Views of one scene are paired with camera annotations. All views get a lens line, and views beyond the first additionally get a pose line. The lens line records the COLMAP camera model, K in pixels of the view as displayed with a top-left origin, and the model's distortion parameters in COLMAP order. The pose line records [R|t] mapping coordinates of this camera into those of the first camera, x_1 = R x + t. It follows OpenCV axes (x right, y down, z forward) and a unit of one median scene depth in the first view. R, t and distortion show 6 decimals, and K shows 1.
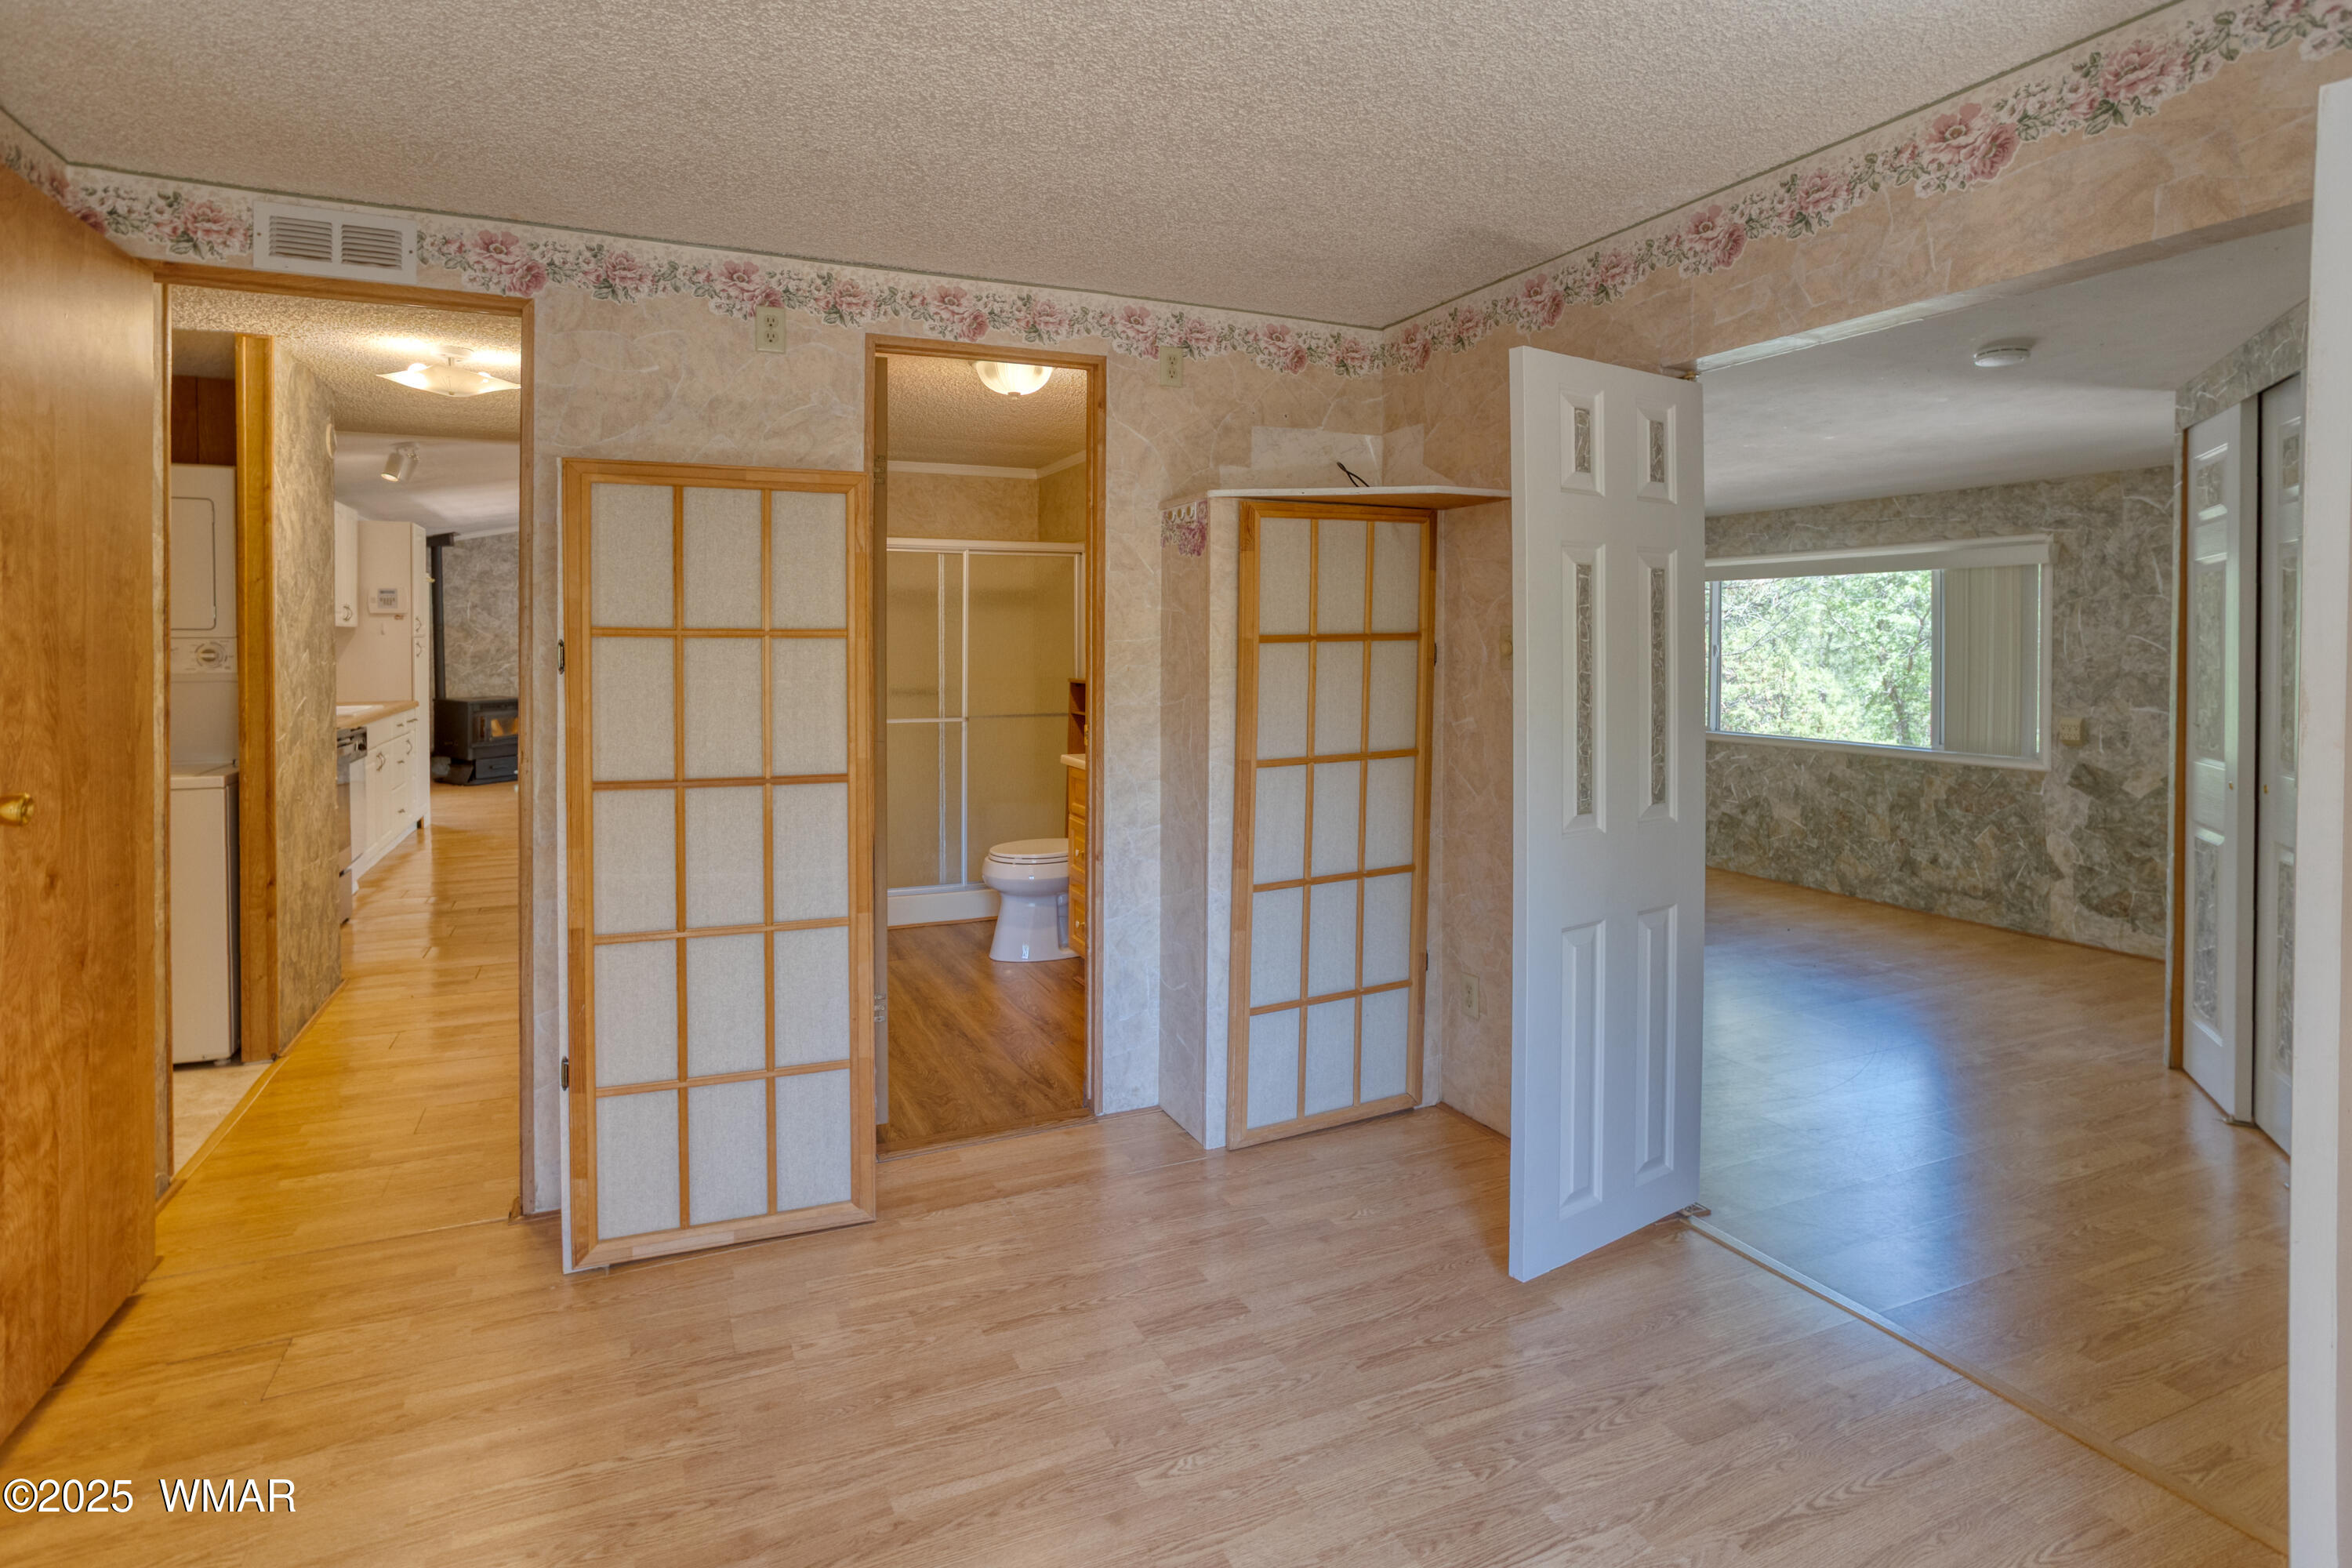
lens RADIAL K [[1208.1, 0, 1166.6], [0, 1208.1, 636.6], [0, 0, 1]] dist [-0.022467, 0.009616]
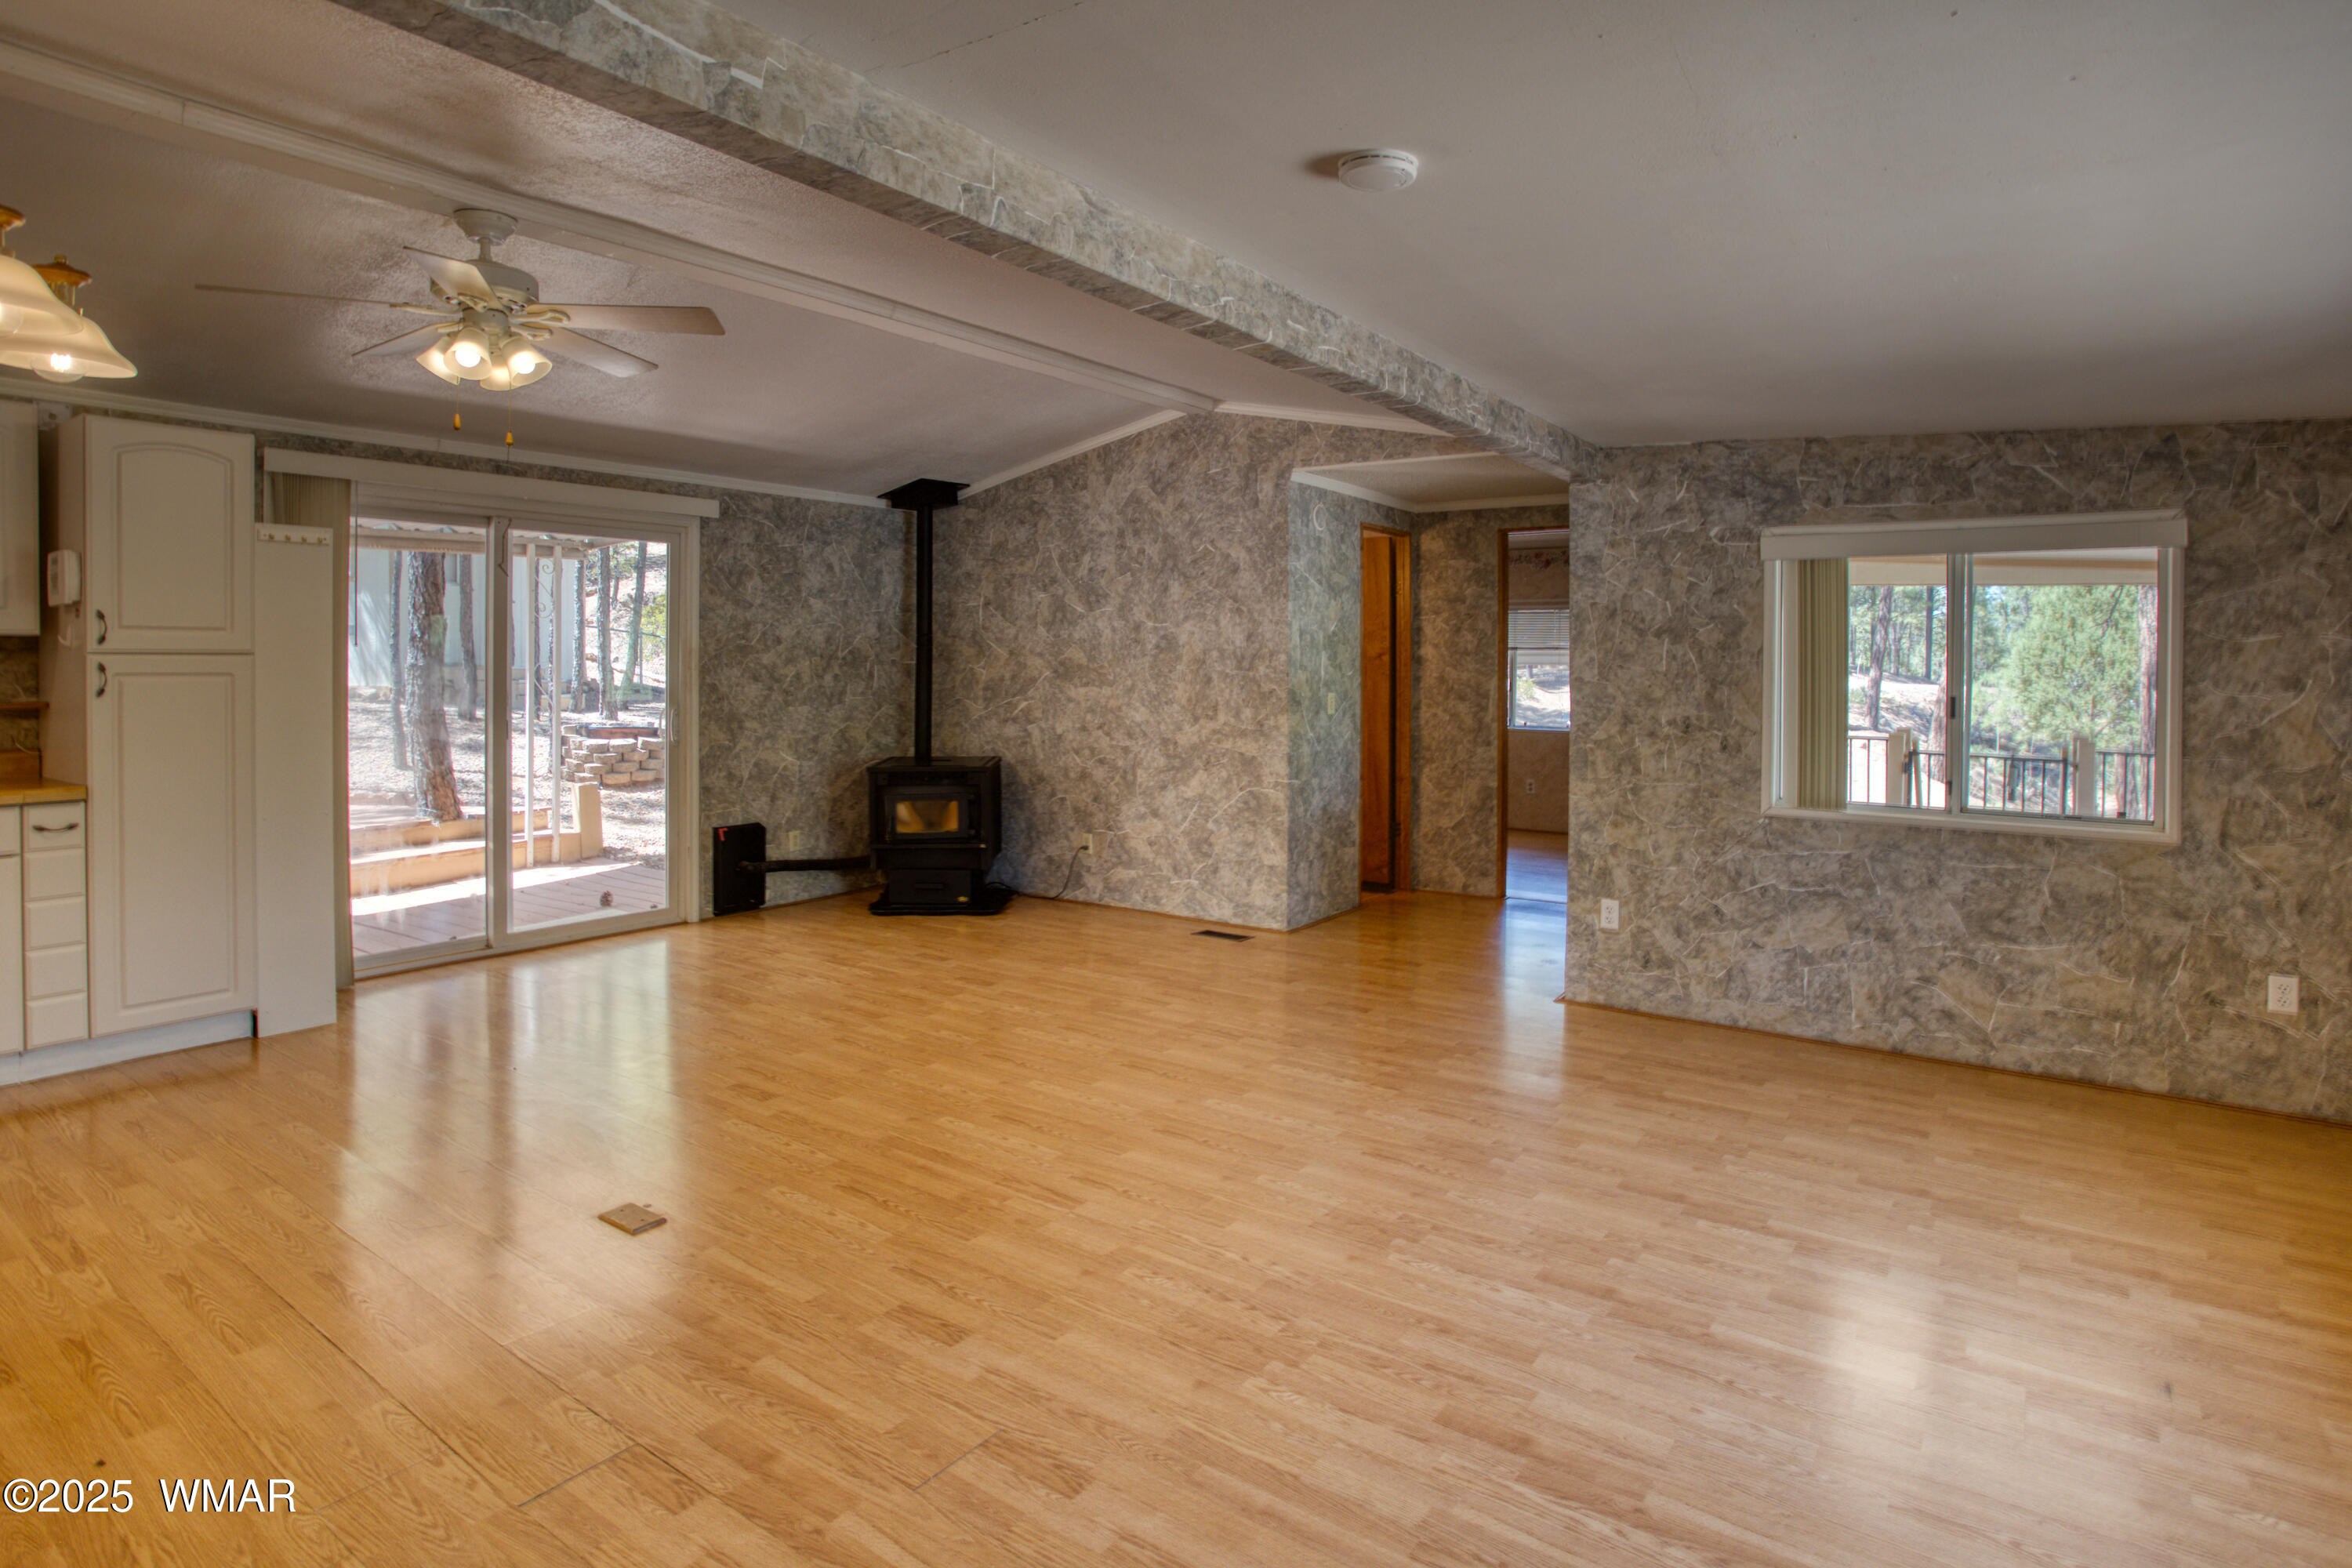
lens RADIAL K [[1208.1, 0, 1177.7], [0, 1208.1, 671.3], [0, 0, 1]] dist [-0.022467, 0.009616]
pose [[0.487396, 0.000314, -0.873181, -0.012213], [0.008190, 0.999954, 0.004931, 0.010425], [0.873143, -0.009555, 0.487371, 1.294105]]
